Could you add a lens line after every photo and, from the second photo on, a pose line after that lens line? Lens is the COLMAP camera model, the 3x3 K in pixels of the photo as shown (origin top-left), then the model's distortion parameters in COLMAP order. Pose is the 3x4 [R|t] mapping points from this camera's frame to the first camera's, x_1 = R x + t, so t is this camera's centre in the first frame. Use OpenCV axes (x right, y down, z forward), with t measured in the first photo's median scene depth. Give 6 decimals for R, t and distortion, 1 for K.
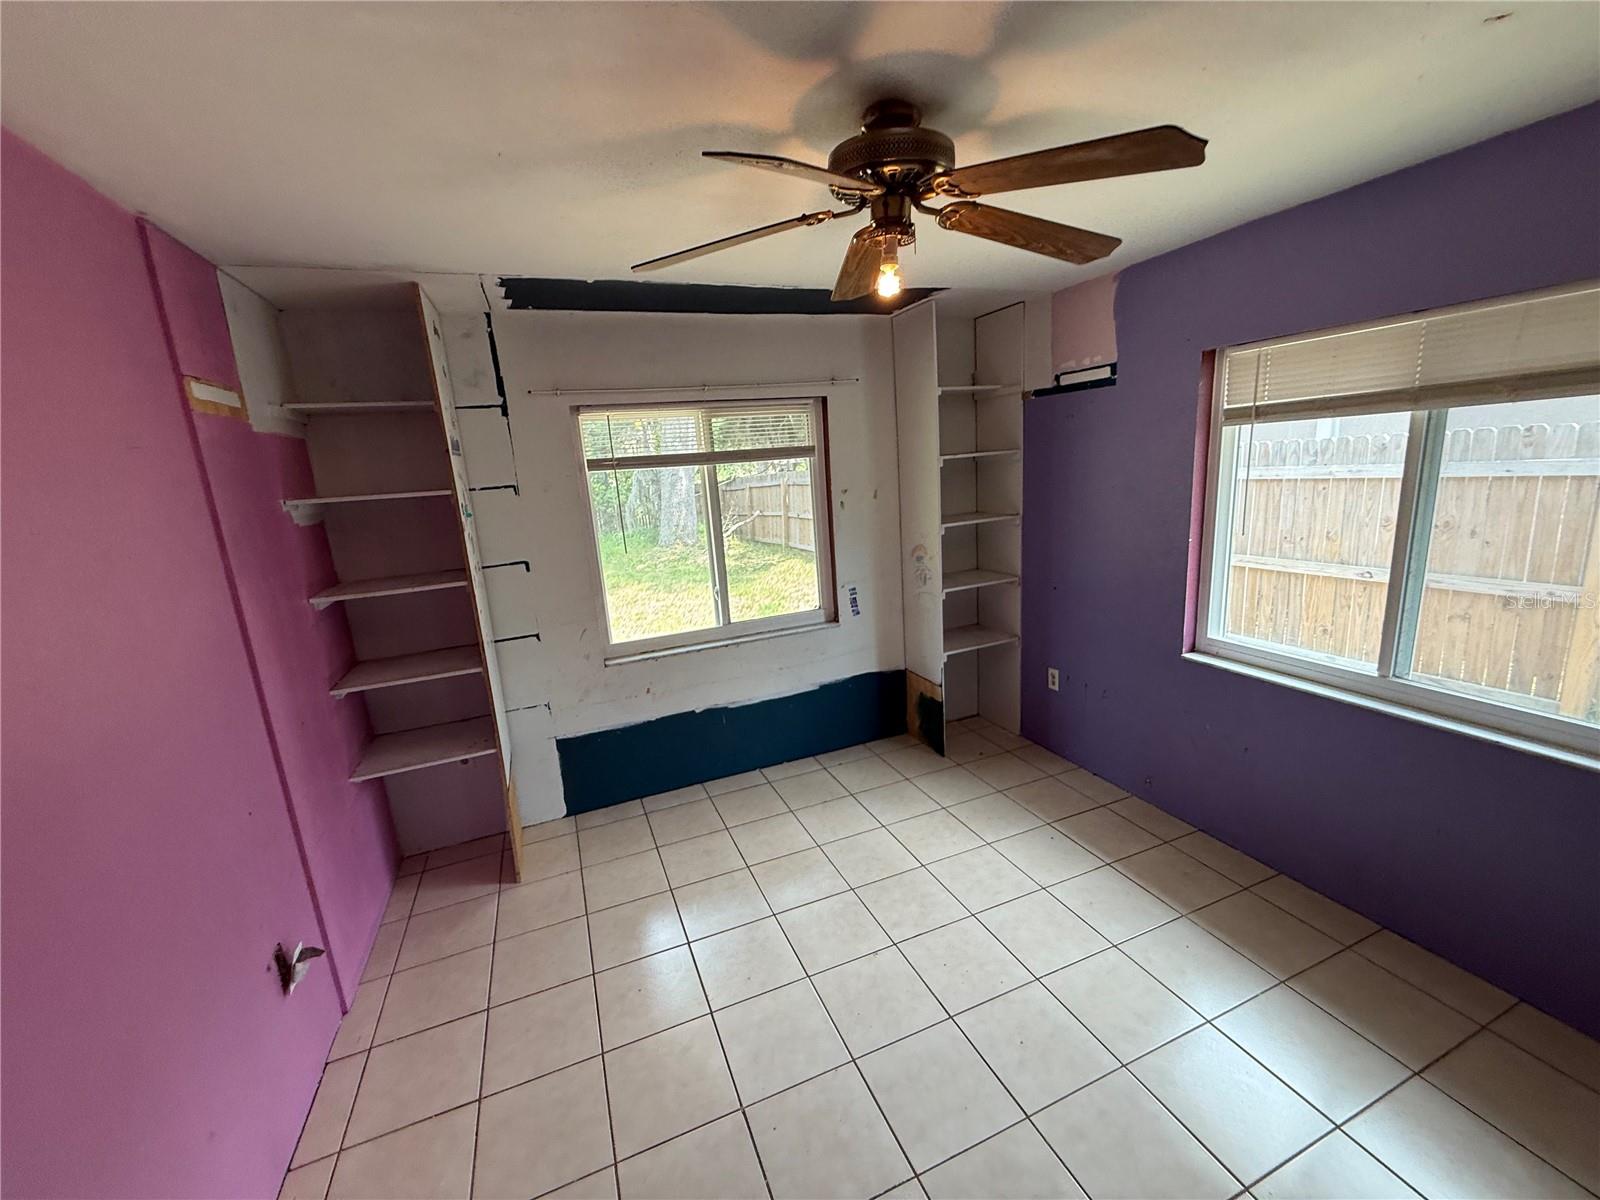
lens RADIAL K [[635.8, 0, 800.0], [0, 635.8, 600.0], [0, 0, 1]] dist [0.000571, -0.000026]
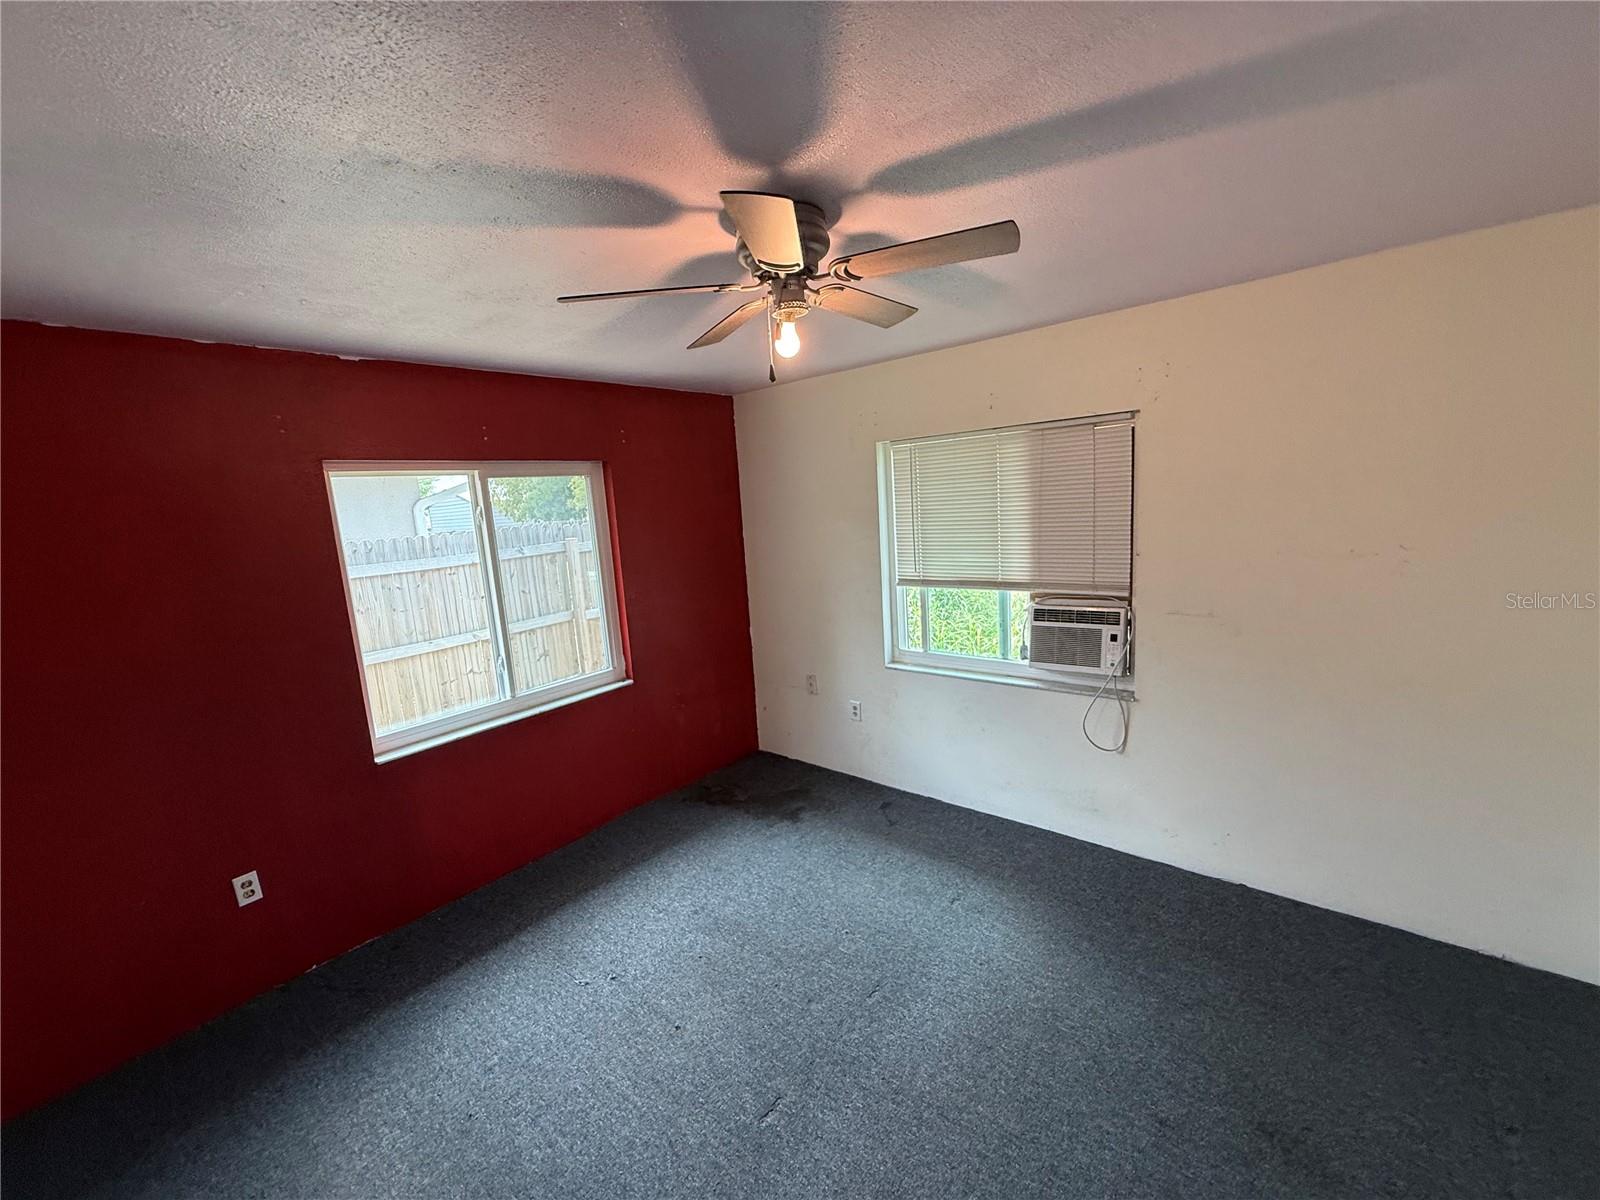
lens RADIAL K [[635.8, 0, 800.0], [0, 635.8, 600.0], [0, 0, 1]] dist [0.000571, -0.000026]
pose [[-0.457217, -0.061002, 0.887261, -0.611424], [0.273921, 0.939487, 0.205748, -0.192199], [-0.846121, 0.337111, -0.412839, 0.872202]]
